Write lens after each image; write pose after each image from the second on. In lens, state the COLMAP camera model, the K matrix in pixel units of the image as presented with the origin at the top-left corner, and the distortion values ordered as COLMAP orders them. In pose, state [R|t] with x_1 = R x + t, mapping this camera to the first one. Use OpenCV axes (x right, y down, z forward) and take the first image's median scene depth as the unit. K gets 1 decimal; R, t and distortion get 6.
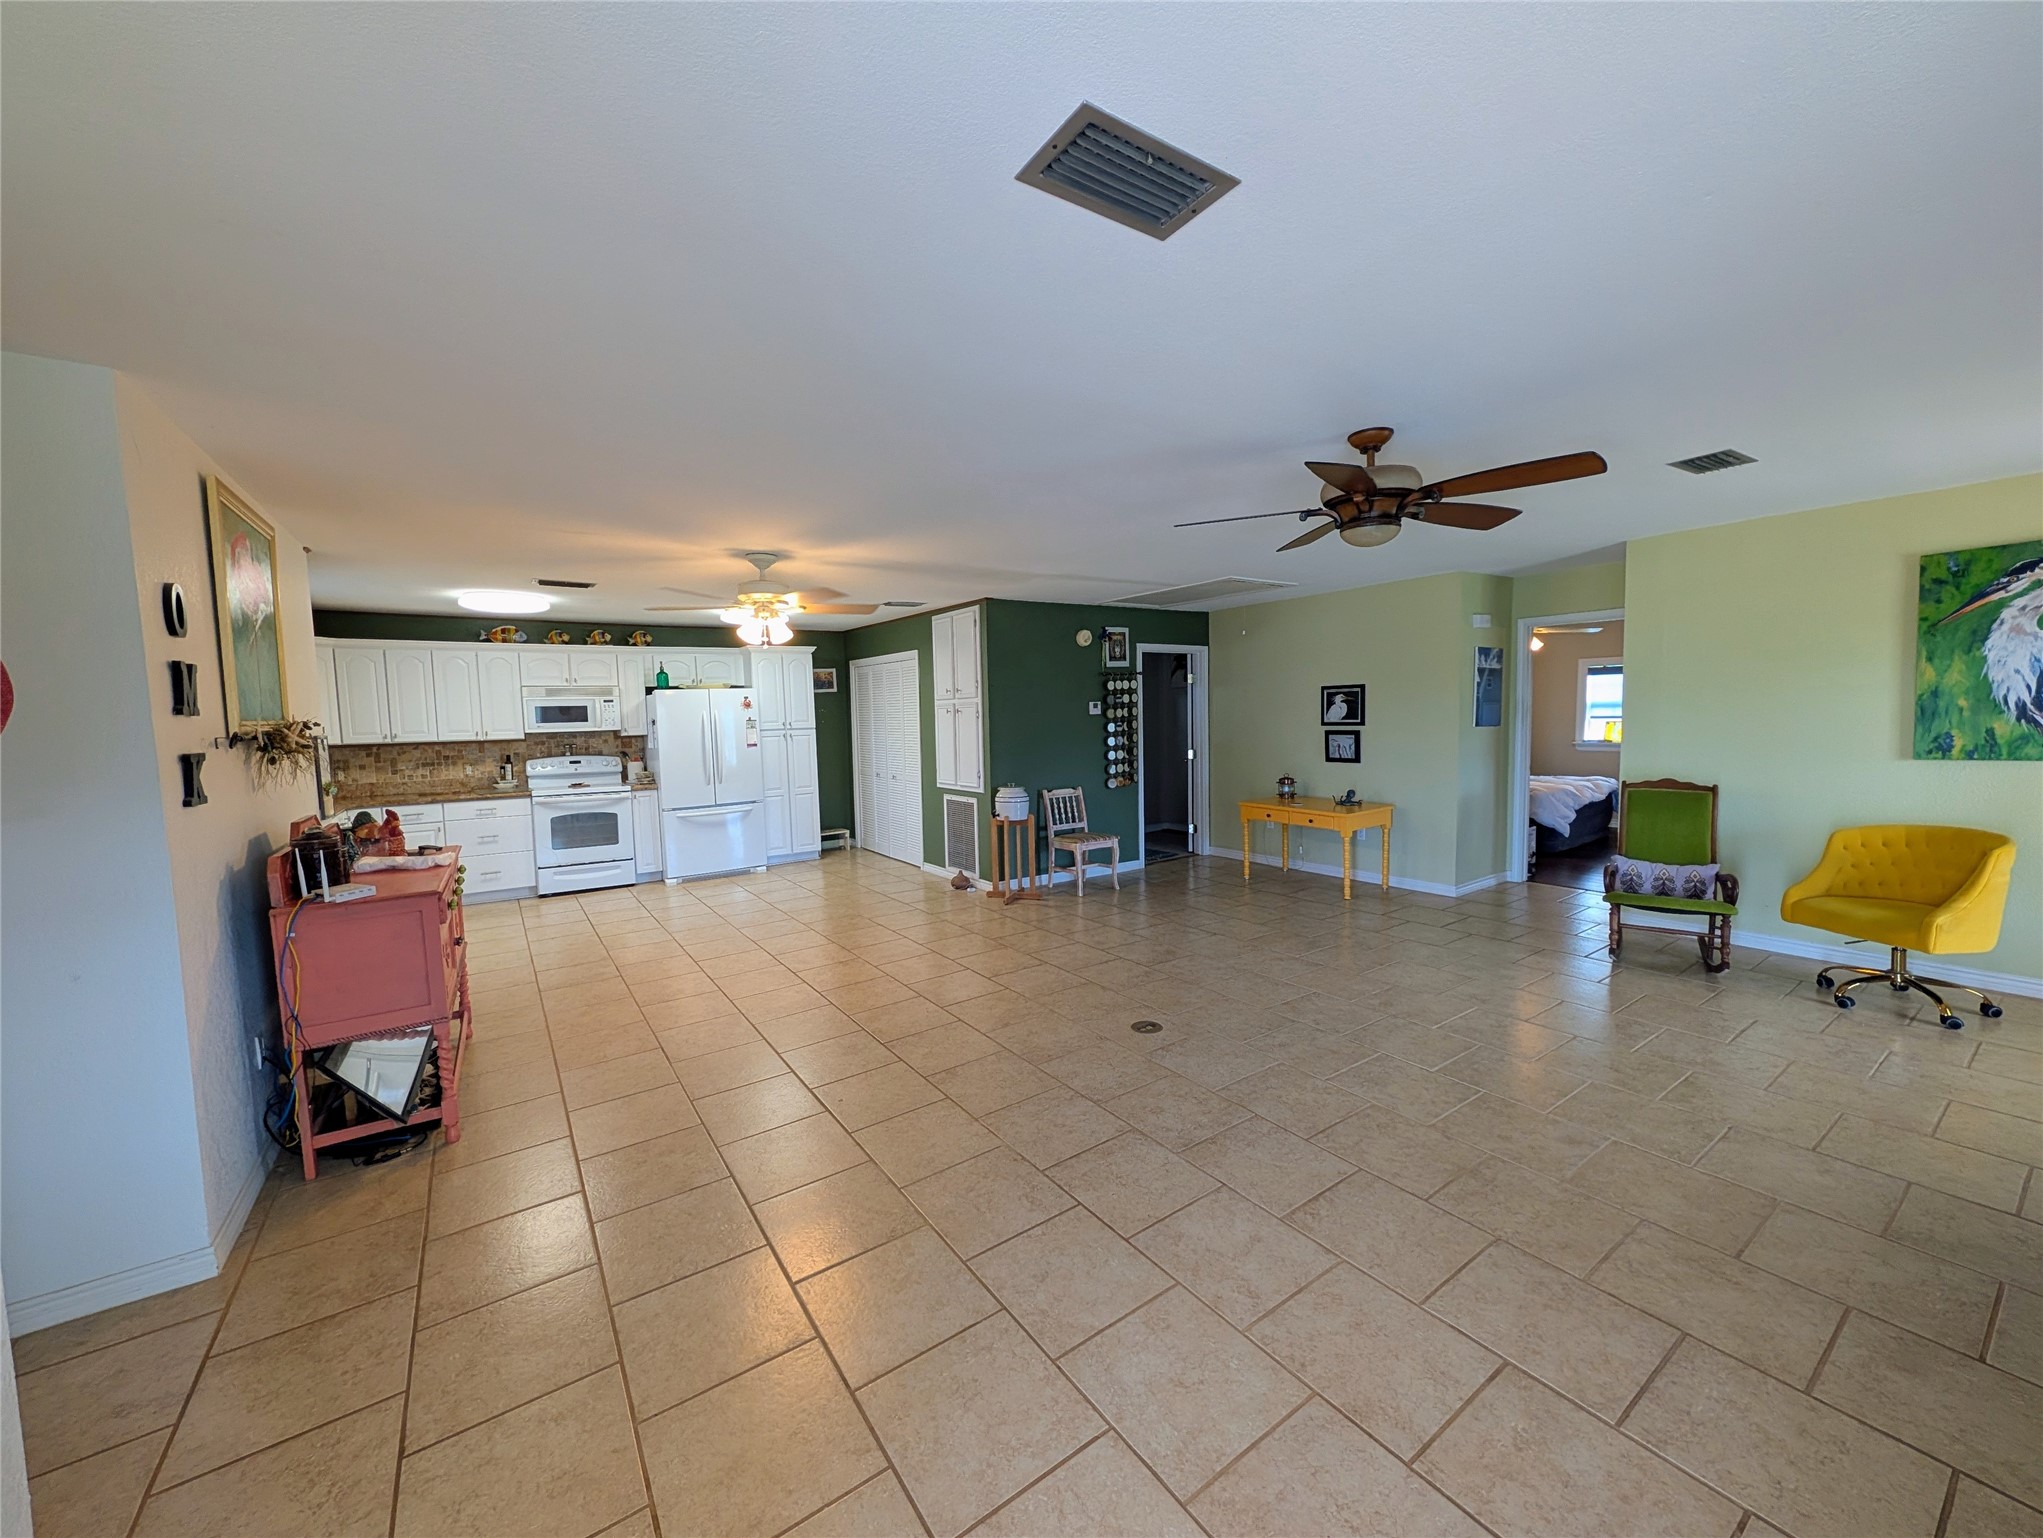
lens RADIAL K [[784.7, 0, 1026.6], [0, 784.7, 769.9], [0, 0, 1]] dist [0.000530, 0.000342]
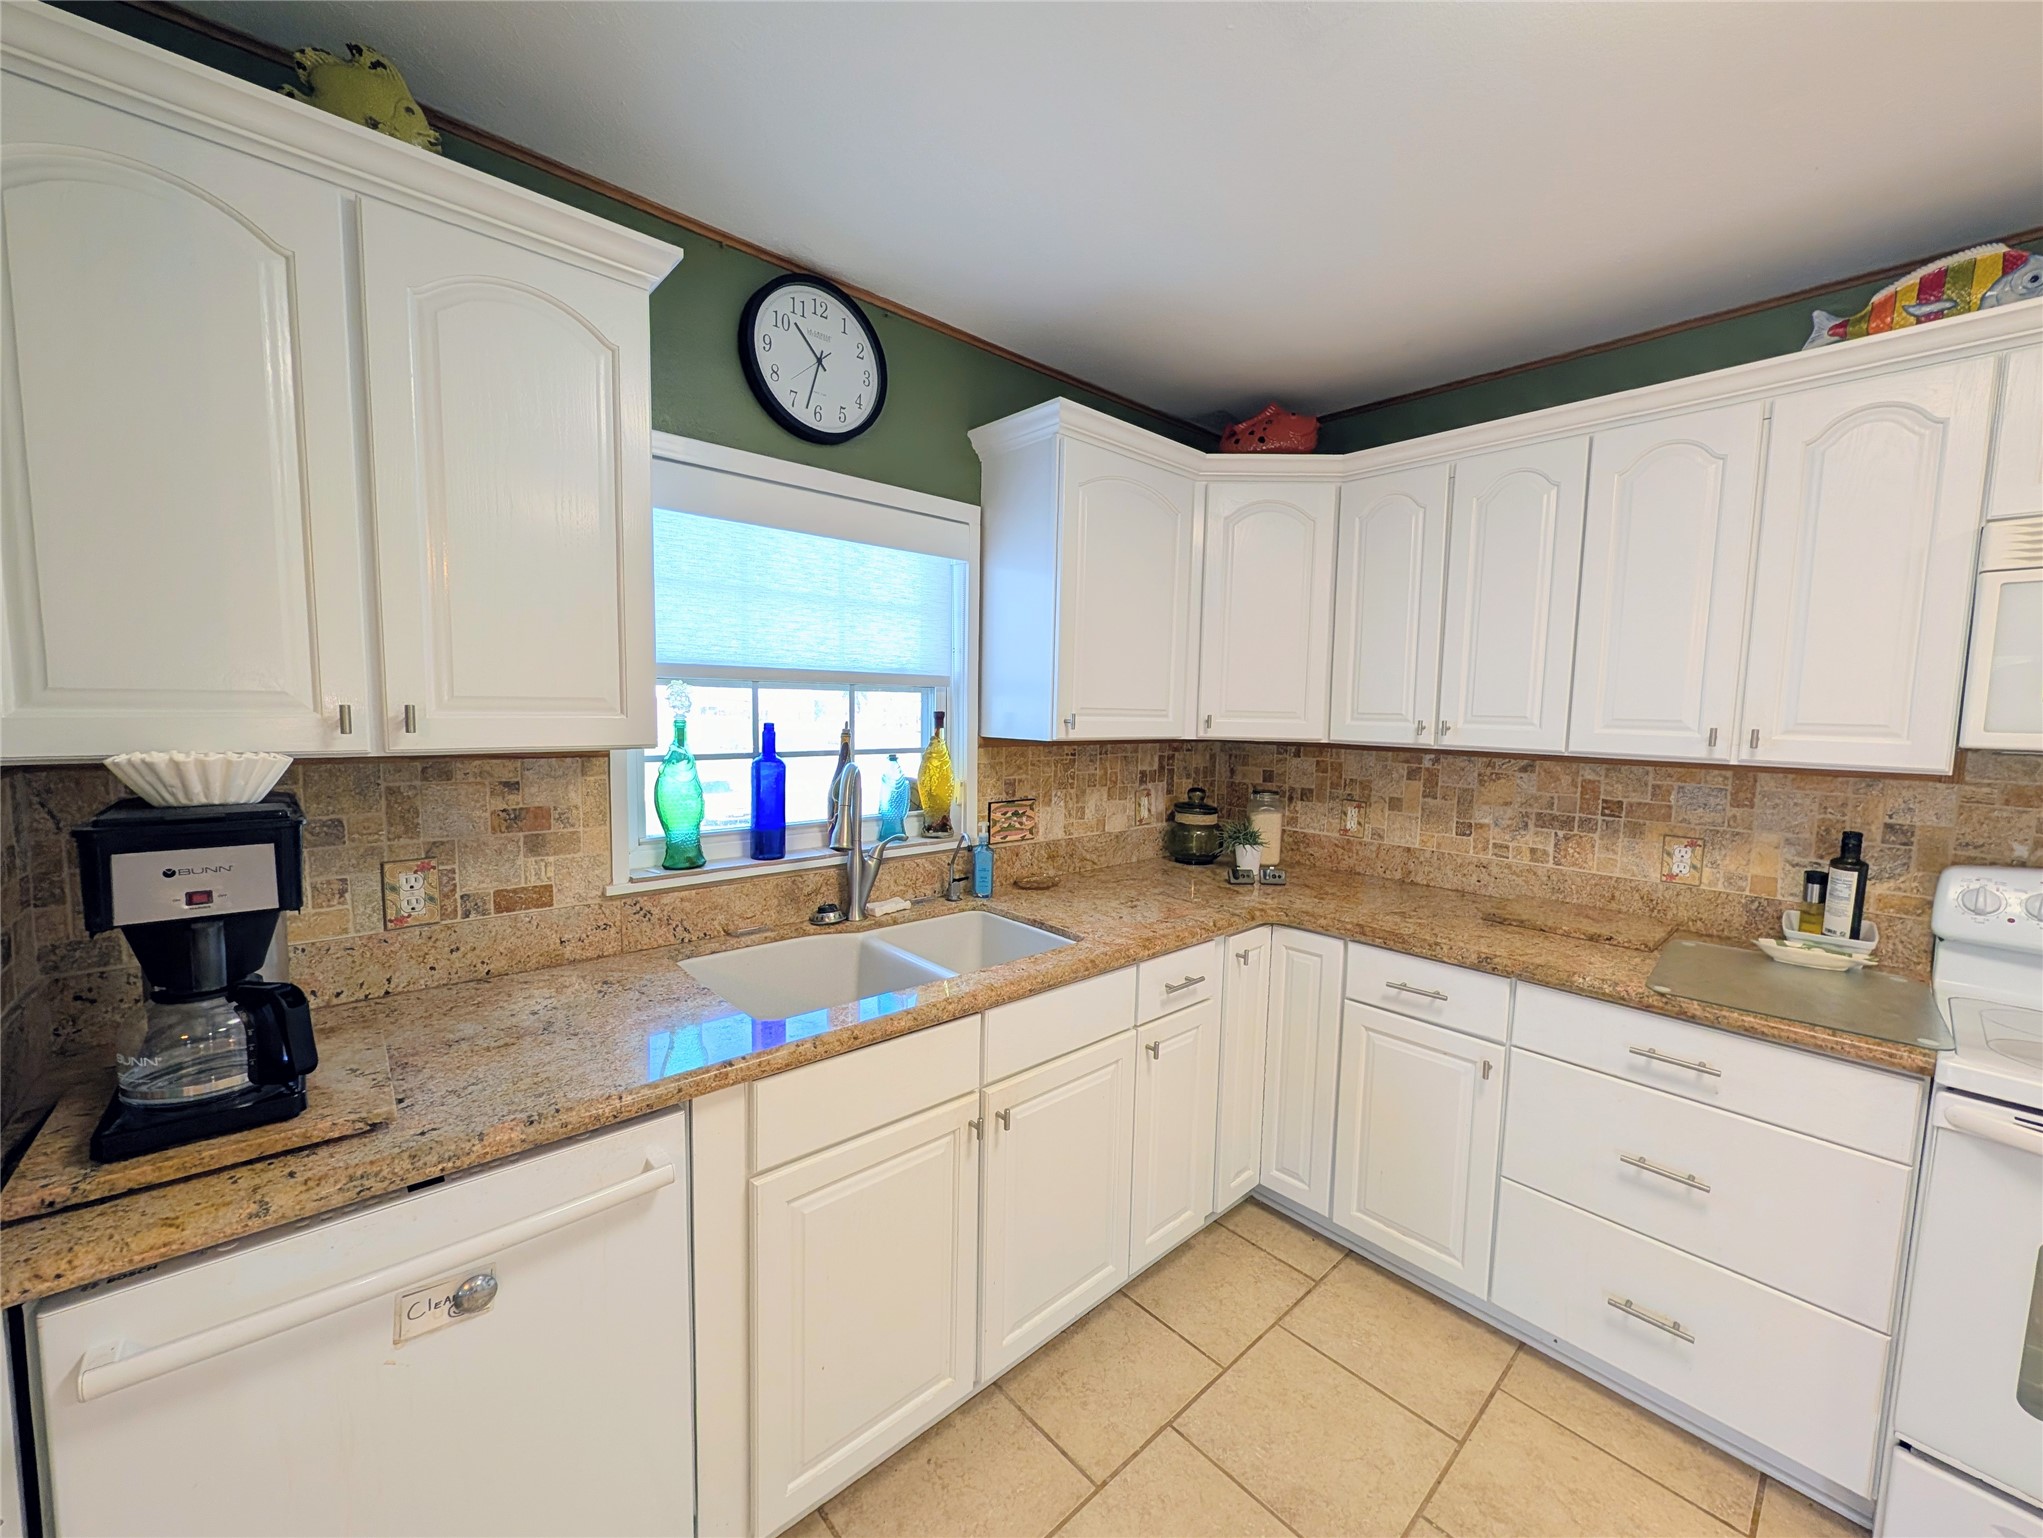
lens RADIAL K [[784.7, 0, 1031.9], [0, 784.7, 771.9], [0, 0, 1]] dist [0.000530, 0.000342]
pose [[0.130600, 0.107931, -0.985543, -0.478740], [-0.095703, 0.990787, 0.095823, -0.038092], [0.986805, 0.081805, 0.139726, 0.749275]]
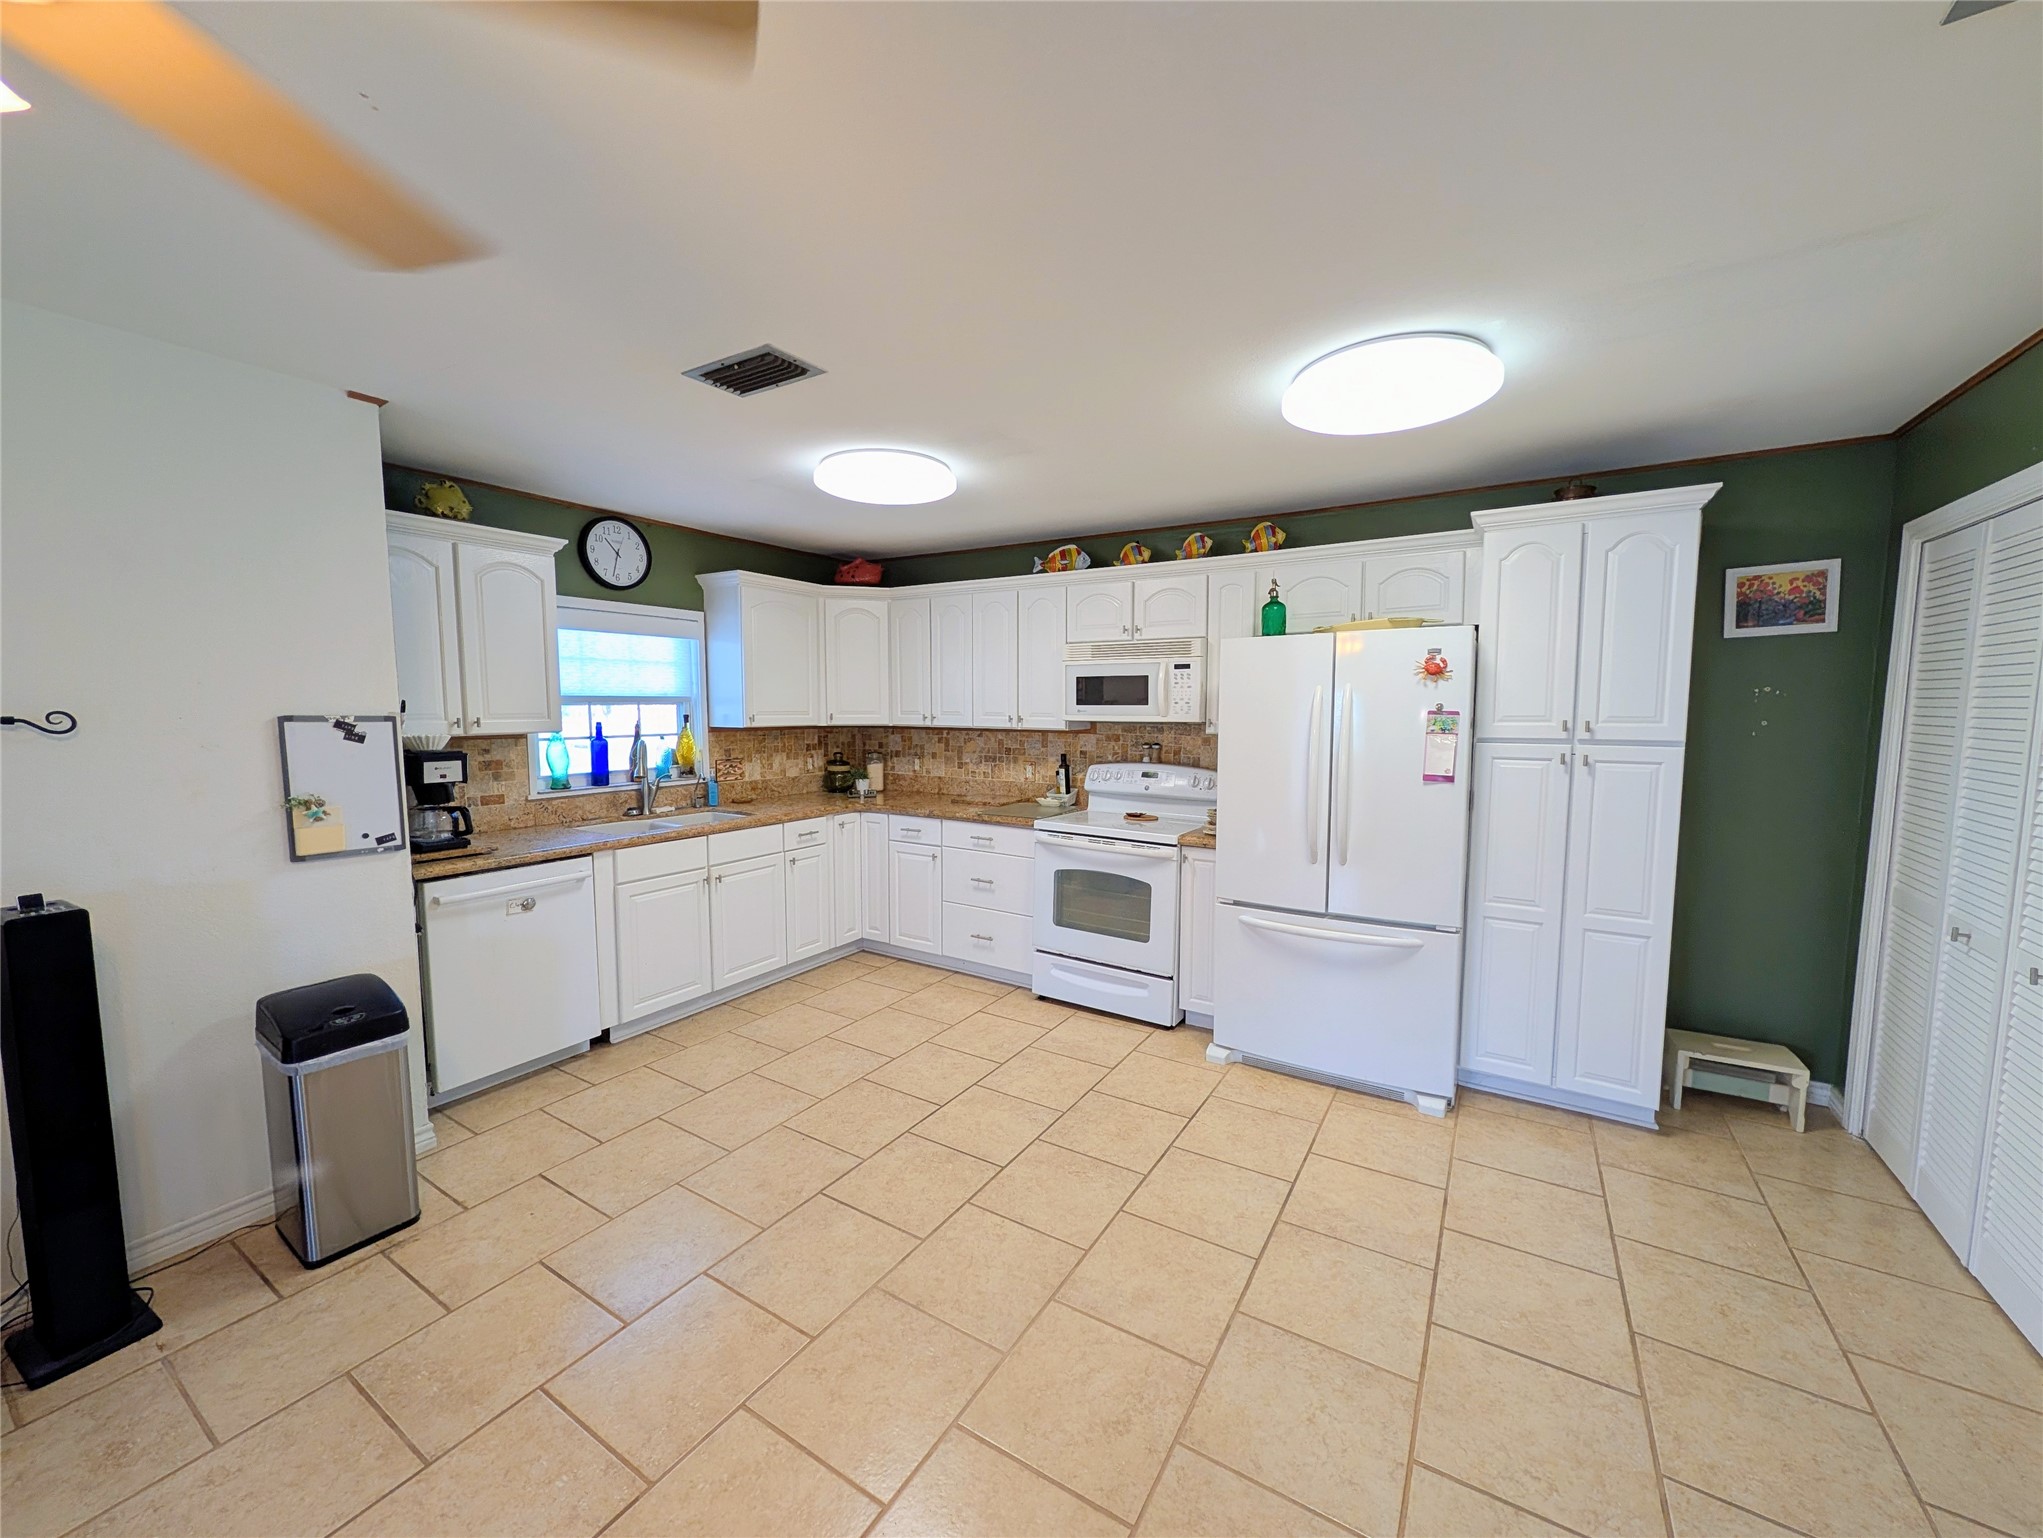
lens RADIAL K [[784.7, 0, 1028.9], [0, 784.7, 773.0], [0, 0, 1]] dist [0.000530, 0.000342]
pose [[0.396087, 0.104660, -0.912229, -0.096987], [-0.079885, 0.993644, 0.079315, -0.054088], [0.914731, 0.041457, 0.401930, 0.755243]]
